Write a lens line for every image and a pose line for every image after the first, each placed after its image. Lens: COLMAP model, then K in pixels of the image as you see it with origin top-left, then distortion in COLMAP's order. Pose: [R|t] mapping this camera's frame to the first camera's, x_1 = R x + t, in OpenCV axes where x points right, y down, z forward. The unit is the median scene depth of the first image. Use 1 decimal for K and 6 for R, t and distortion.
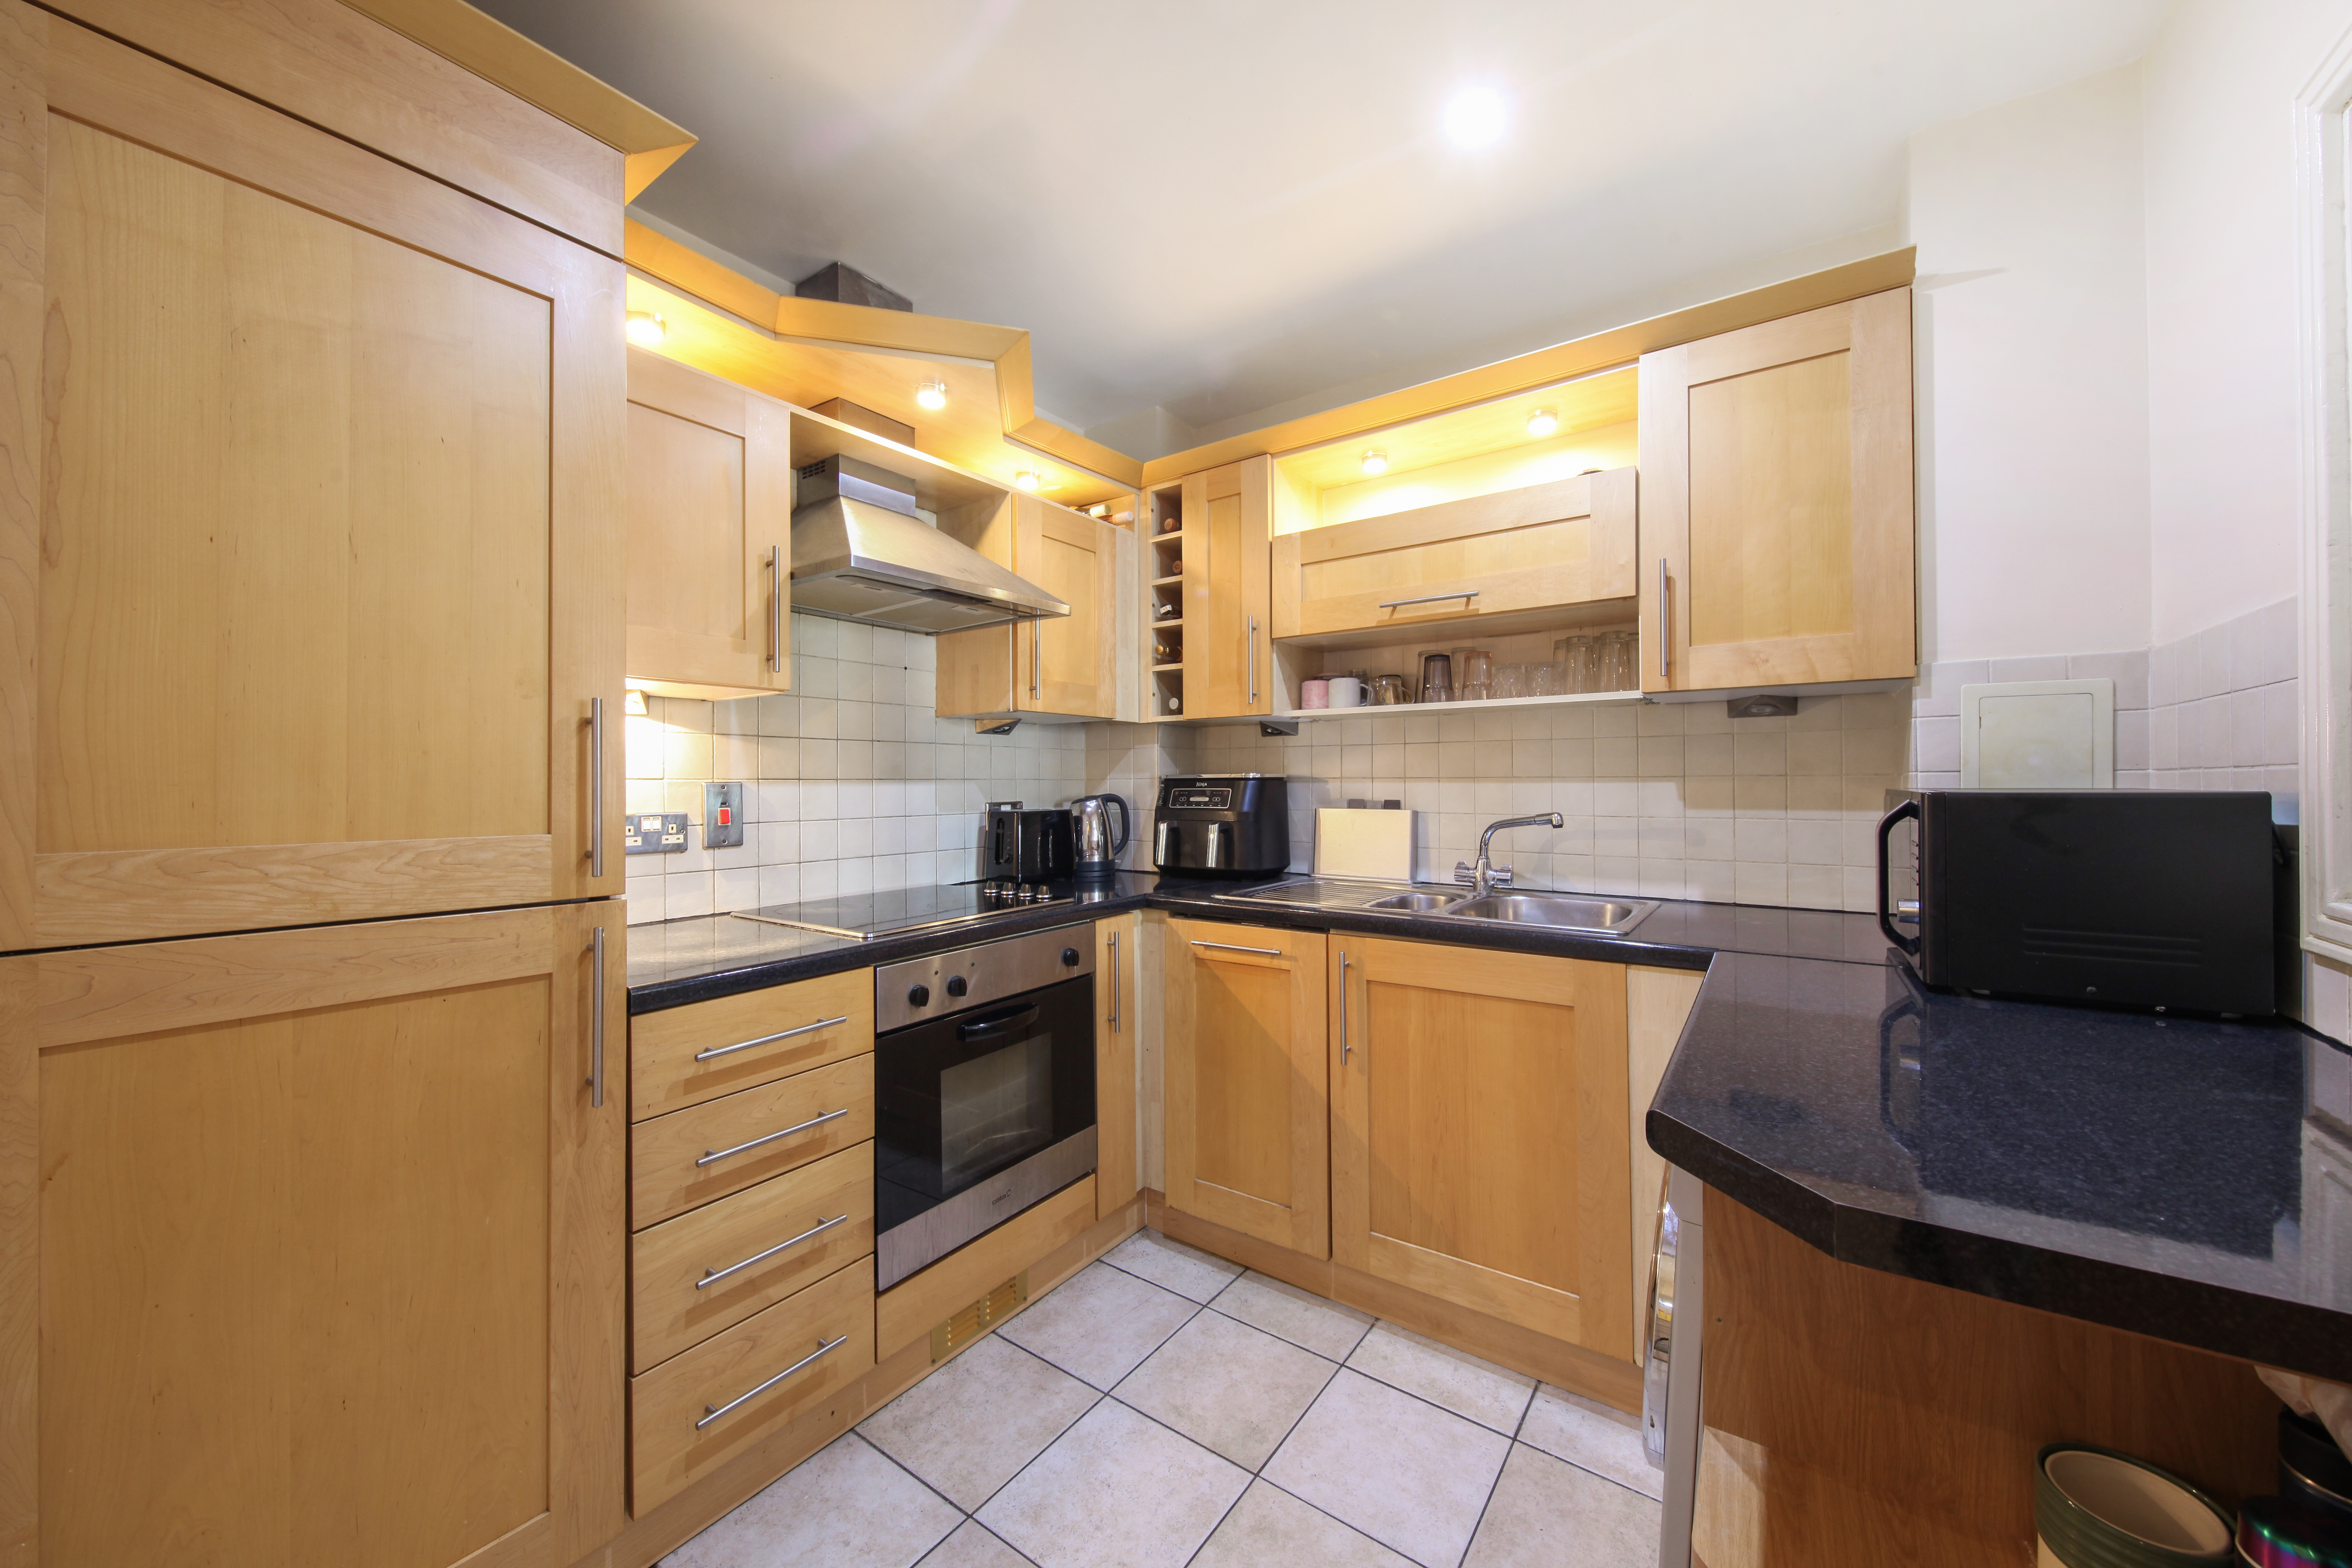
lens RADIAL K [[850.4, 0, 1185.9], [0, 850.4, 777.2], [0, 0, 1]] dist [0.000240, -0.000089]
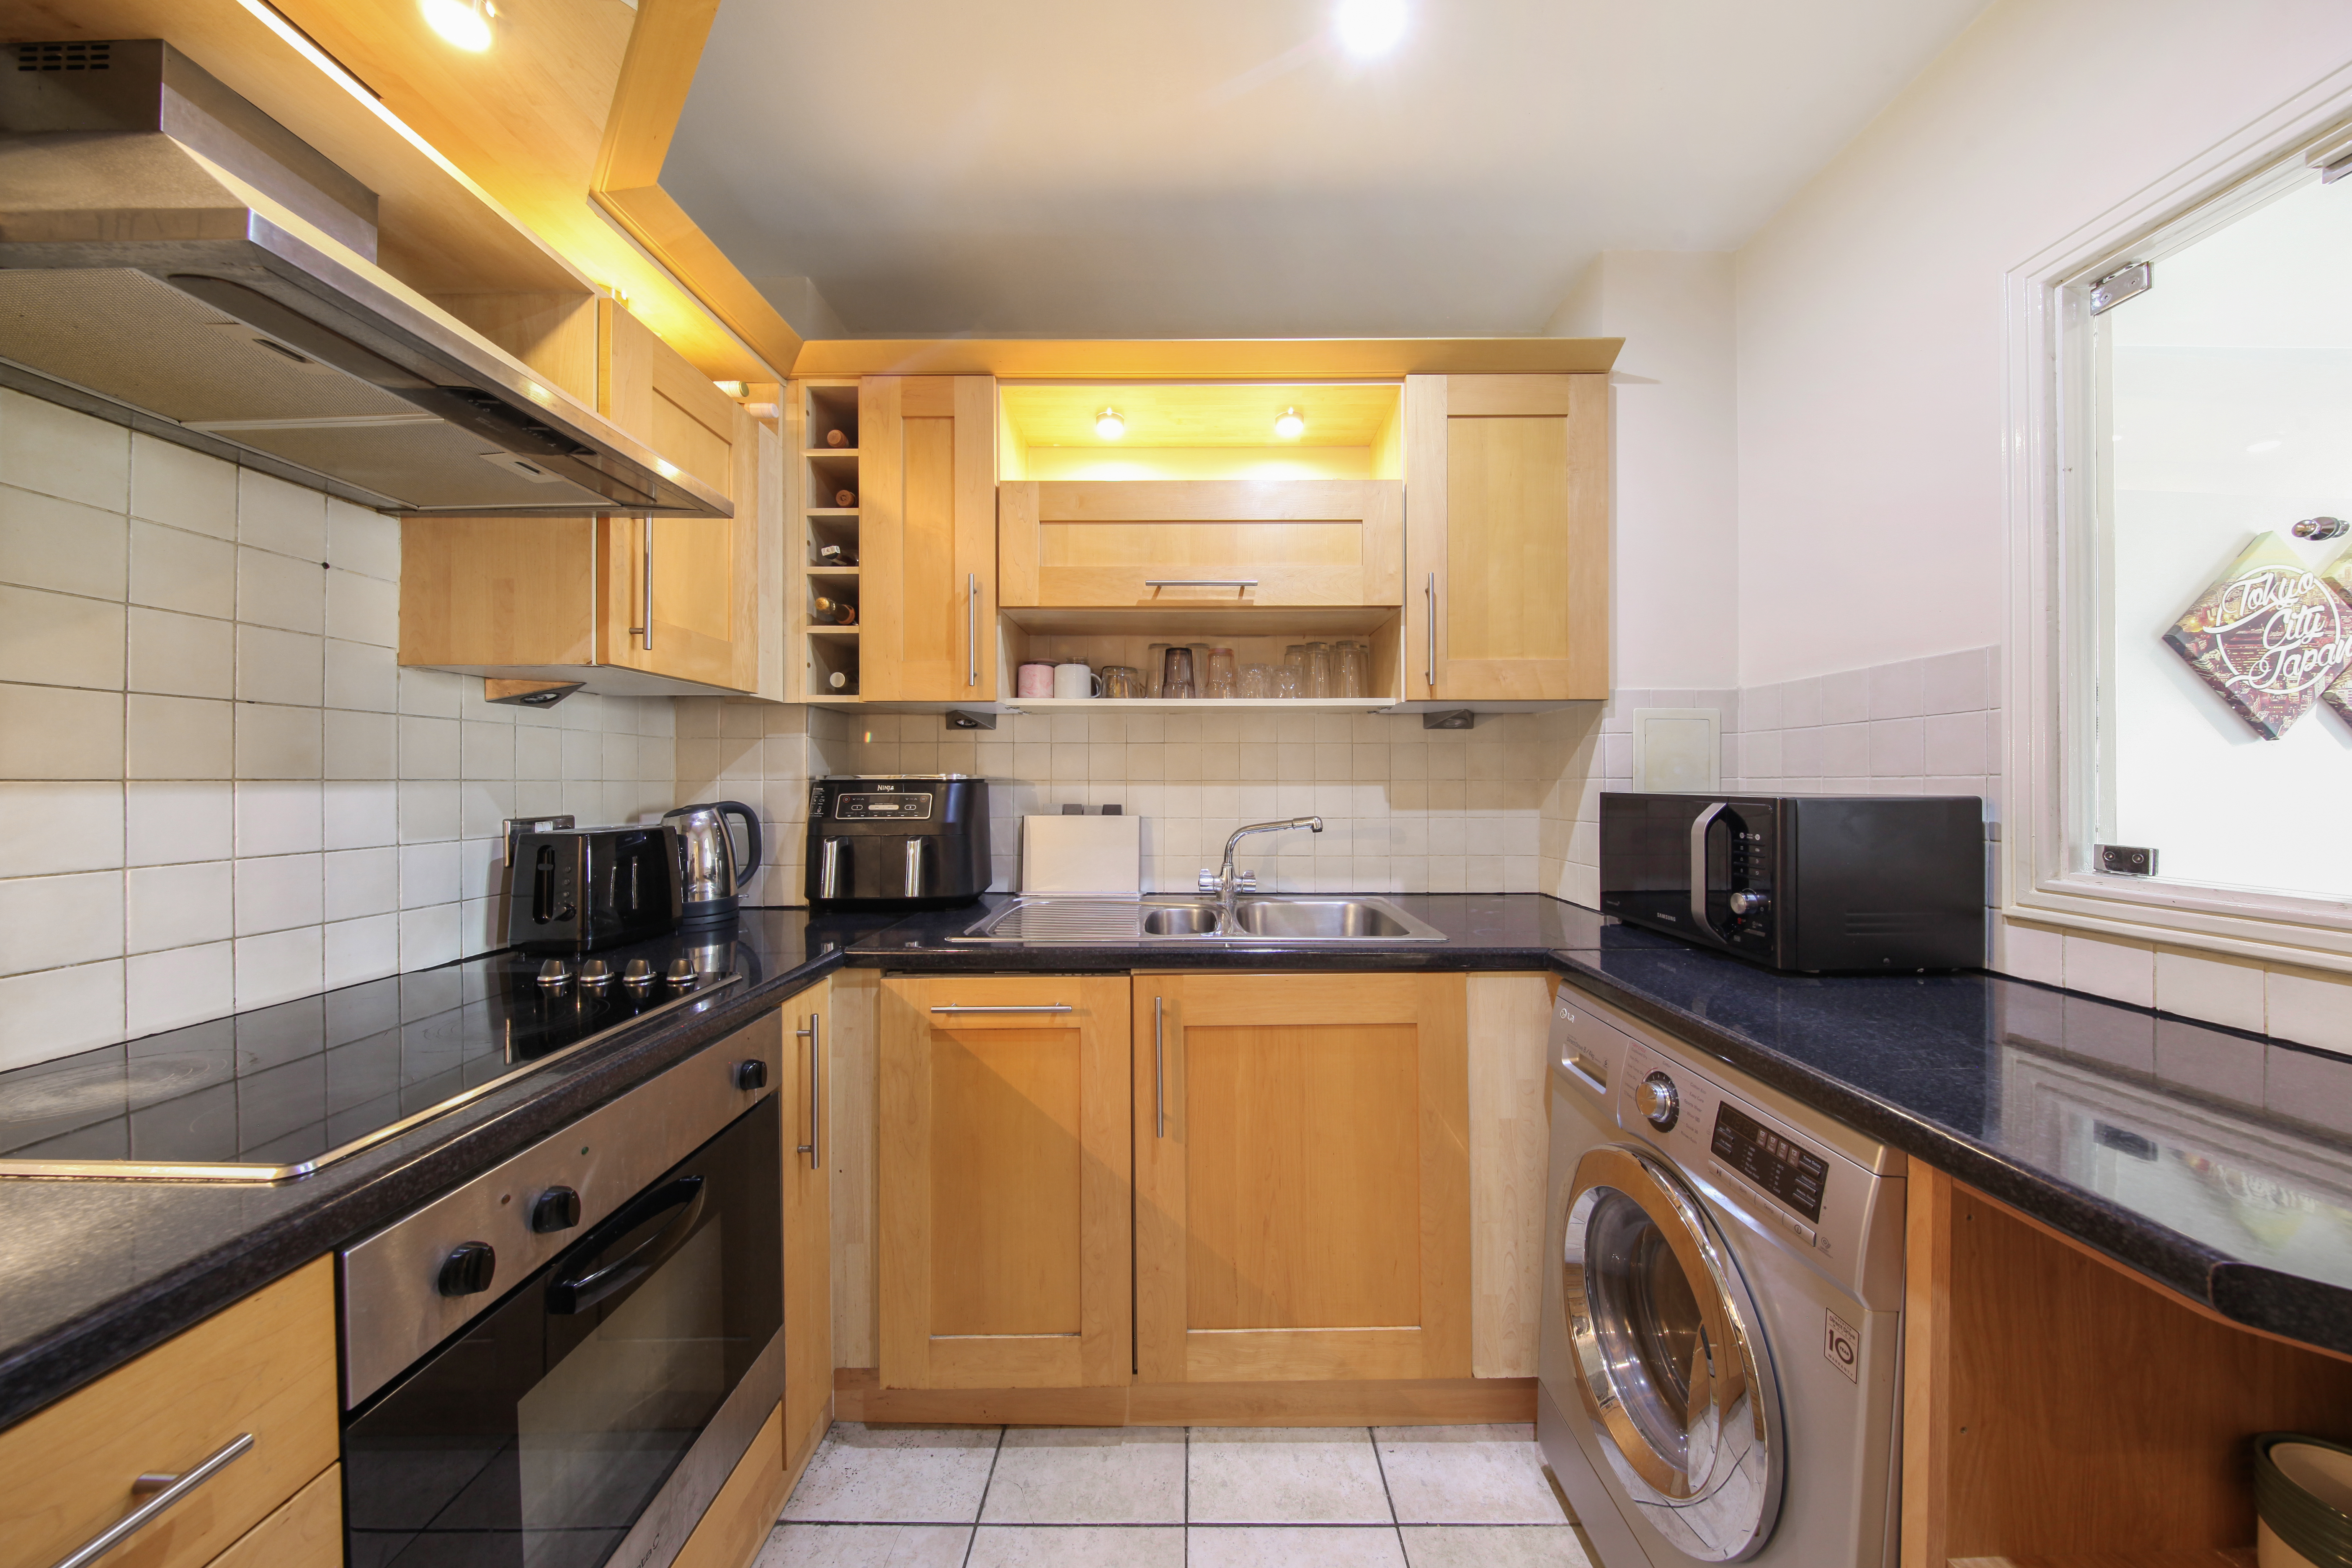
lens RADIAL K [[745.9, 0, 1185.4], [0, 745.9, 776.9], [0, 0, 1]] dist [-0.003109, -0.000180]
pose [[0.812731, 0.006146, 0.582607, -0.167727], [-0.005995, 0.999980, -0.002186, -0.001603], [-0.582608, -0.001716, 0.812751, 0.330541]]
